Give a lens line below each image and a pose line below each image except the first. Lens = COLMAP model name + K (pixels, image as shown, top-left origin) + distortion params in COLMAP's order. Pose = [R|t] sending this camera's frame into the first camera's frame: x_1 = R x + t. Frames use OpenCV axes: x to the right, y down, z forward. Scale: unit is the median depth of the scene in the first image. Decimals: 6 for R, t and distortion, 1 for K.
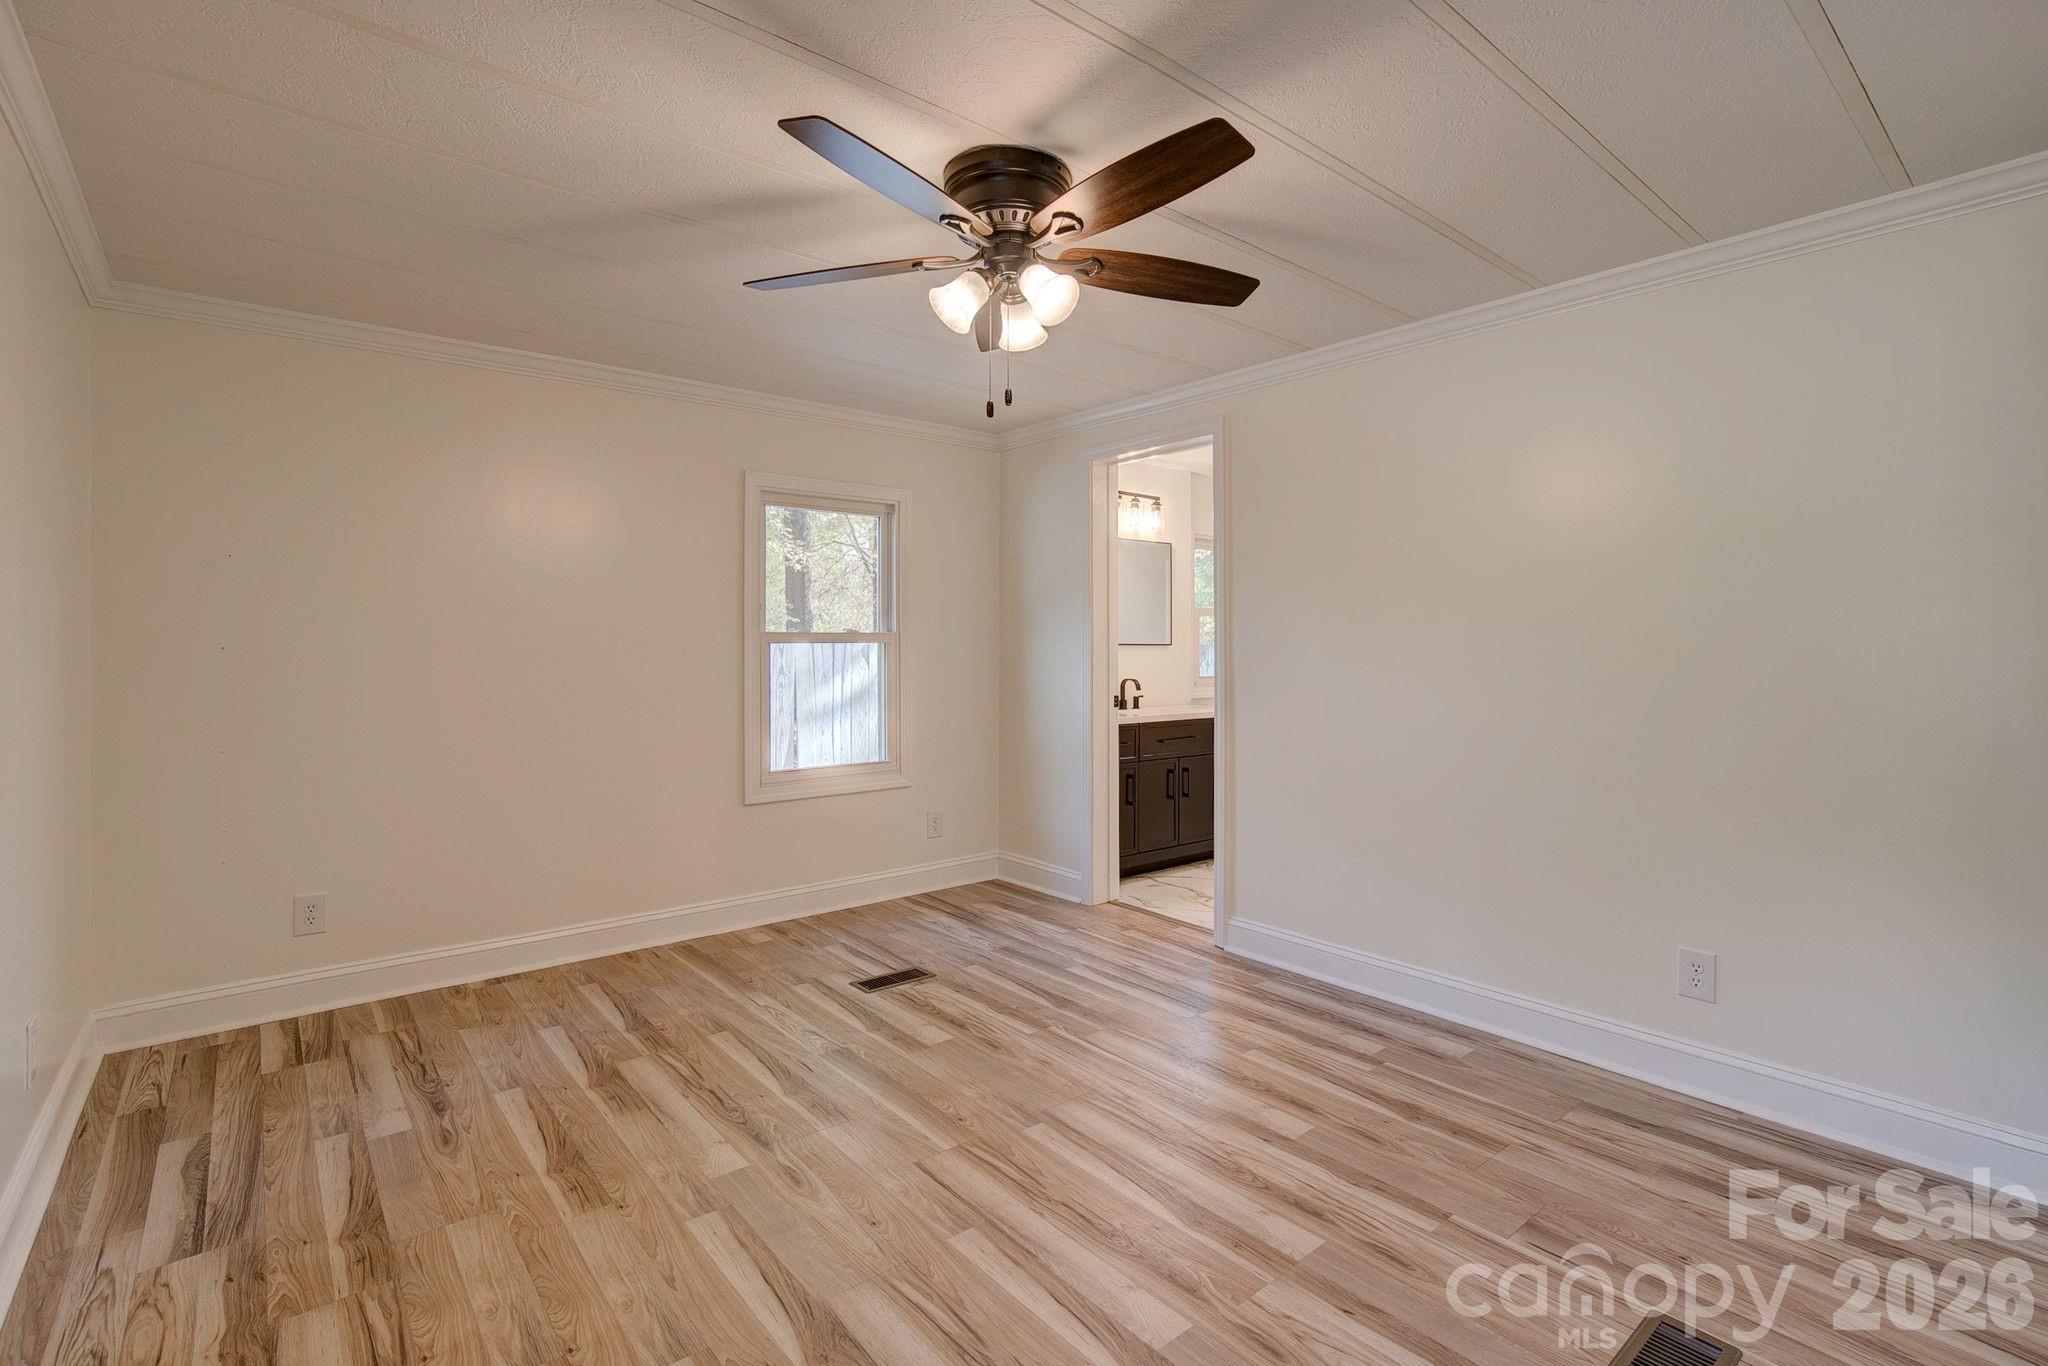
lens RADIAL K [[957.5, 0, 1063.3], [0, 957.5, 652.8], [0, 0, 1]] dist [-0.002072, -0.000587]
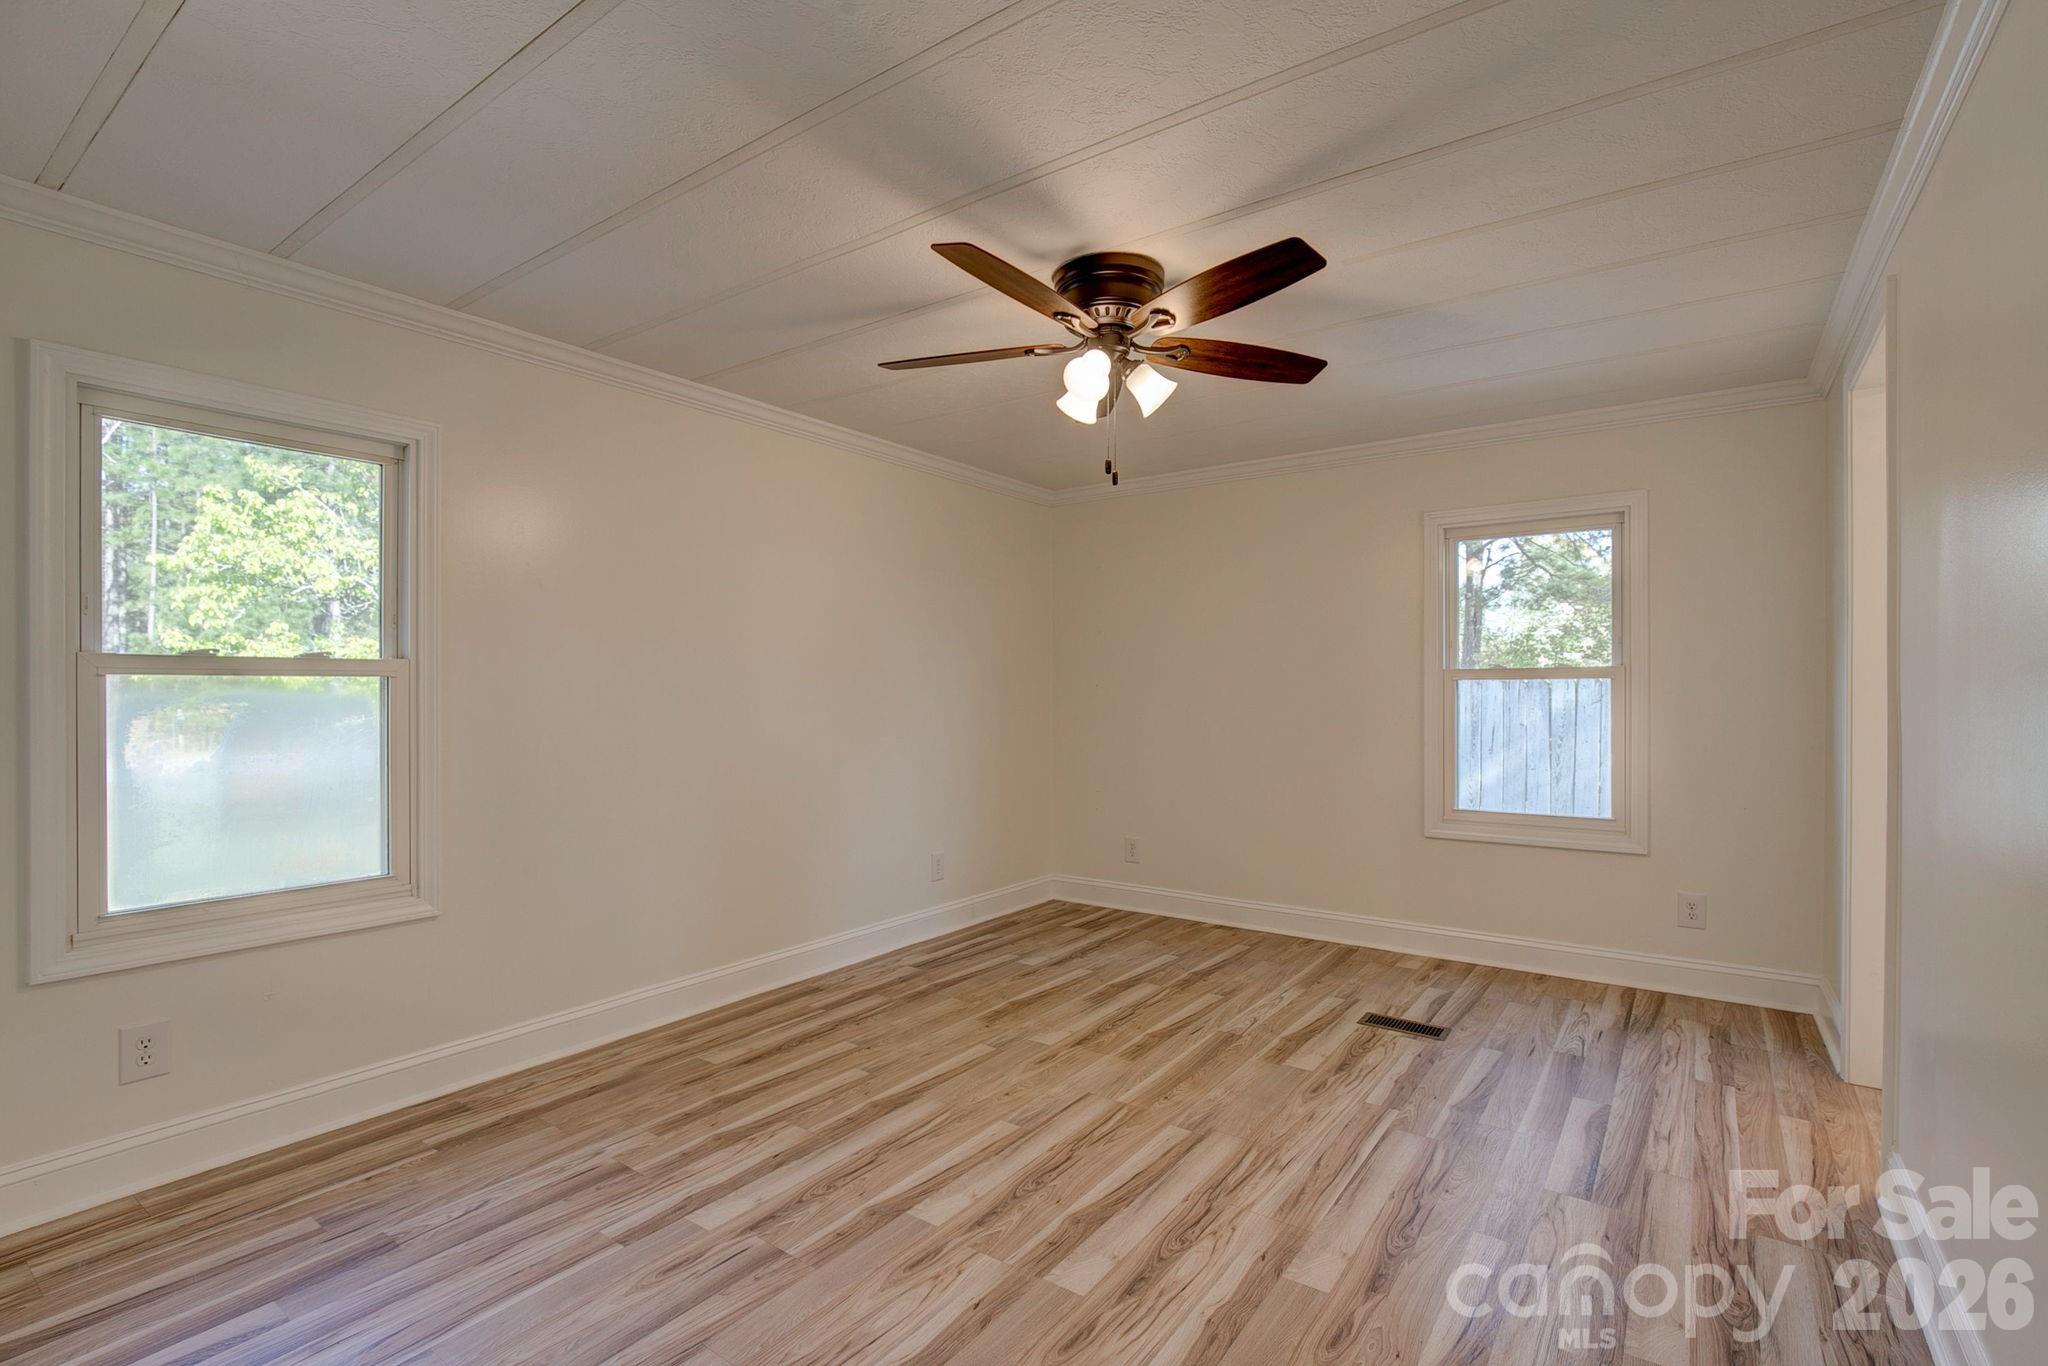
lens RADIAL K [[957.5, 0, 1022.8], [0, 957.5, 687.1], [0, 0, 1]] dist [-0.002072, -0.000587]
pose [[0.232834, -0.002066, -0.972514, 0.750683], [-0.005143, 0.999981, -0.003356, 0.006605], [0.972503, 0.005783, 0.232819, 0.450547]]
